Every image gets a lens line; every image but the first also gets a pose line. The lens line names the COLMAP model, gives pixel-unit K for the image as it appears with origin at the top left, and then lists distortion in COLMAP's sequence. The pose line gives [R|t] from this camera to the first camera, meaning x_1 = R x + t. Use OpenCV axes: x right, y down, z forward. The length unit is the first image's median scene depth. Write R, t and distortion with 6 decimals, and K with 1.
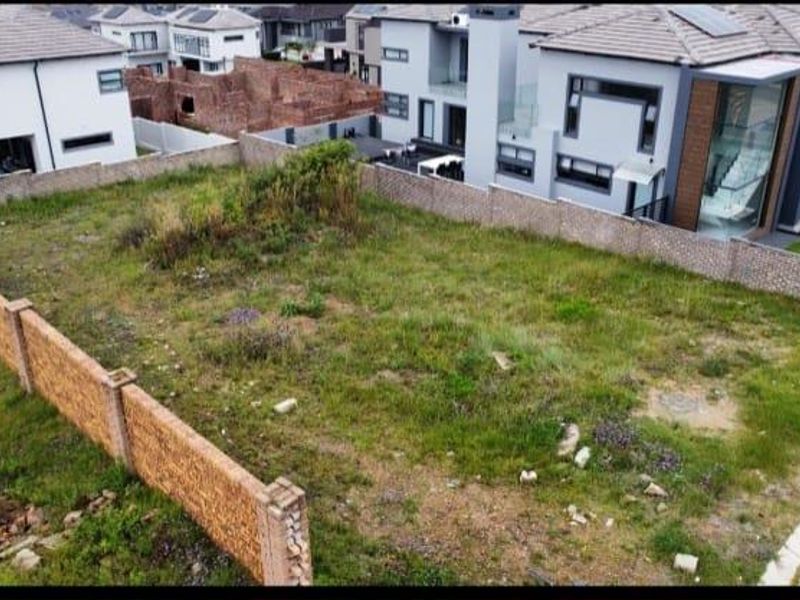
lens RADIAL K [[761.2, 0, 400.0], [0, 761.2, 300.0], [0, 0, 1]] dist [-0.179079, 0.330857]
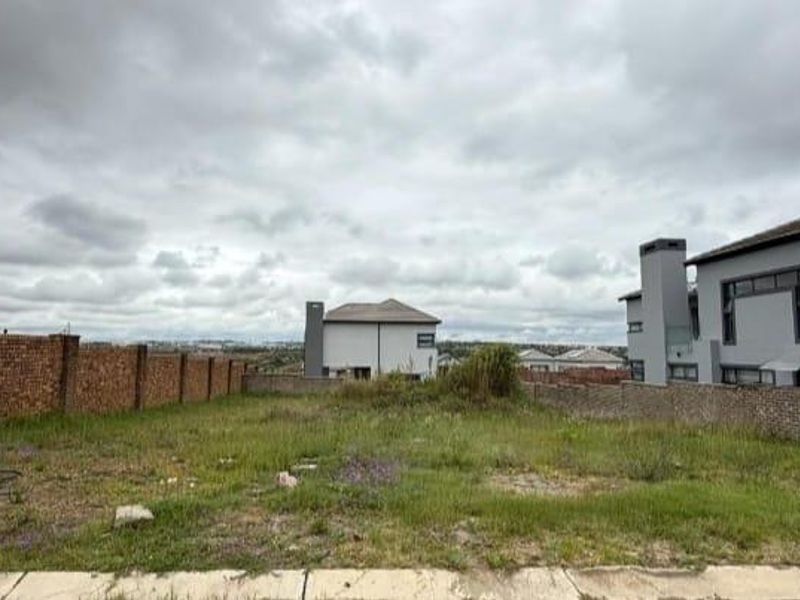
lens RADIAL K [[522.5, 0, 397.8], [0, 522.5, 312.8], [0, 0, 1]] dist [-0.002739, 0.000616]
pose [[0.769506, -0.046451, -0.636948, 0.374276], [-0.277283, 0.874141, -0.398738, 0.145139], [0.575304, 0.483447, 0.659776, 0.350768]]
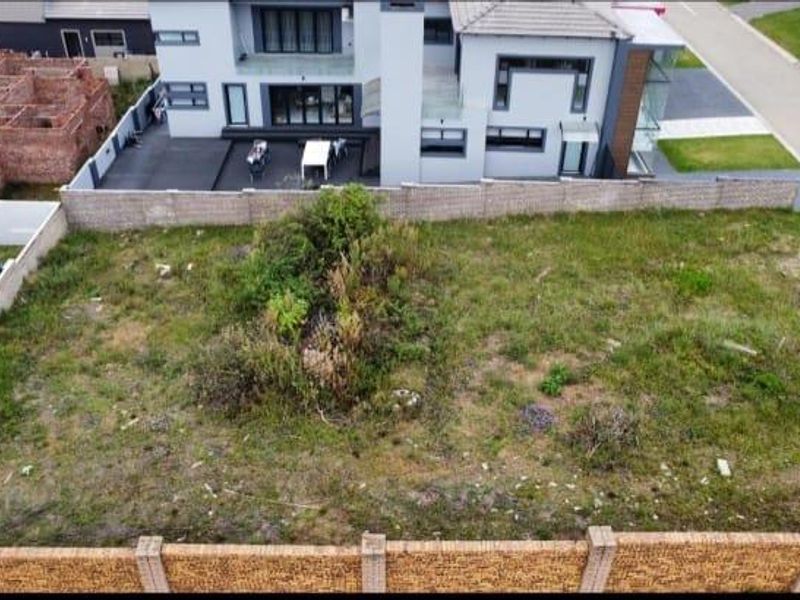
lens RADIAL K [[794.1, 0, 400.0], [0, 794.1, 300.0], [0, 0, 1]] dist [-0.265684, 0.620960]
pose [[0.710474, -0.413409, 0.569491, -0.708987], [0.288971, 0.909266, 0.299552, -0.396746], [-0.641656, -0.048258, 0.765473, 0.264185]]
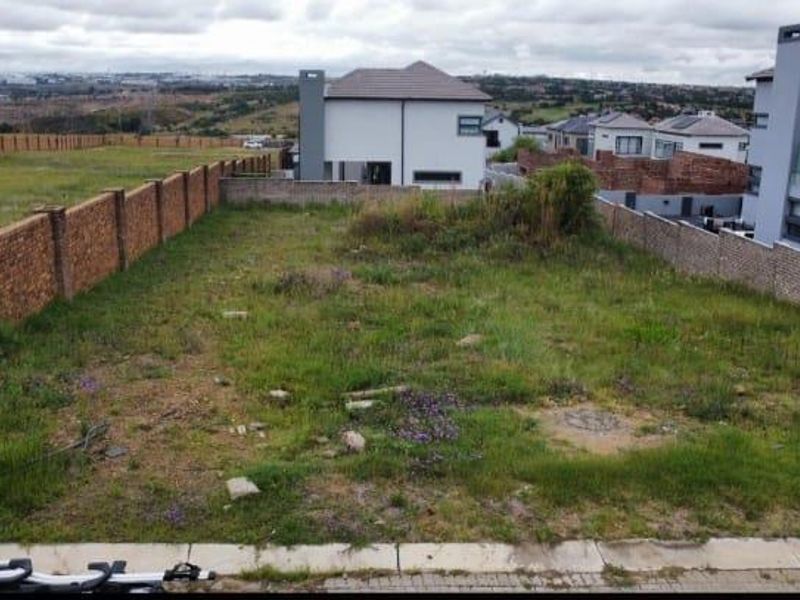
lens RADIAL K [[774.6, 0, 400.0], [0, 774.6, 300.0], [0, 0, 1]] dist [-0.158584, 0.241518]
pose [[0.752680, 0.178818, -0.633638, 0.423627], [-0.290481, 0.953868, -0.075865, 0.087765], [0.590841, 0.241162, 0.769901, 0.221163]]
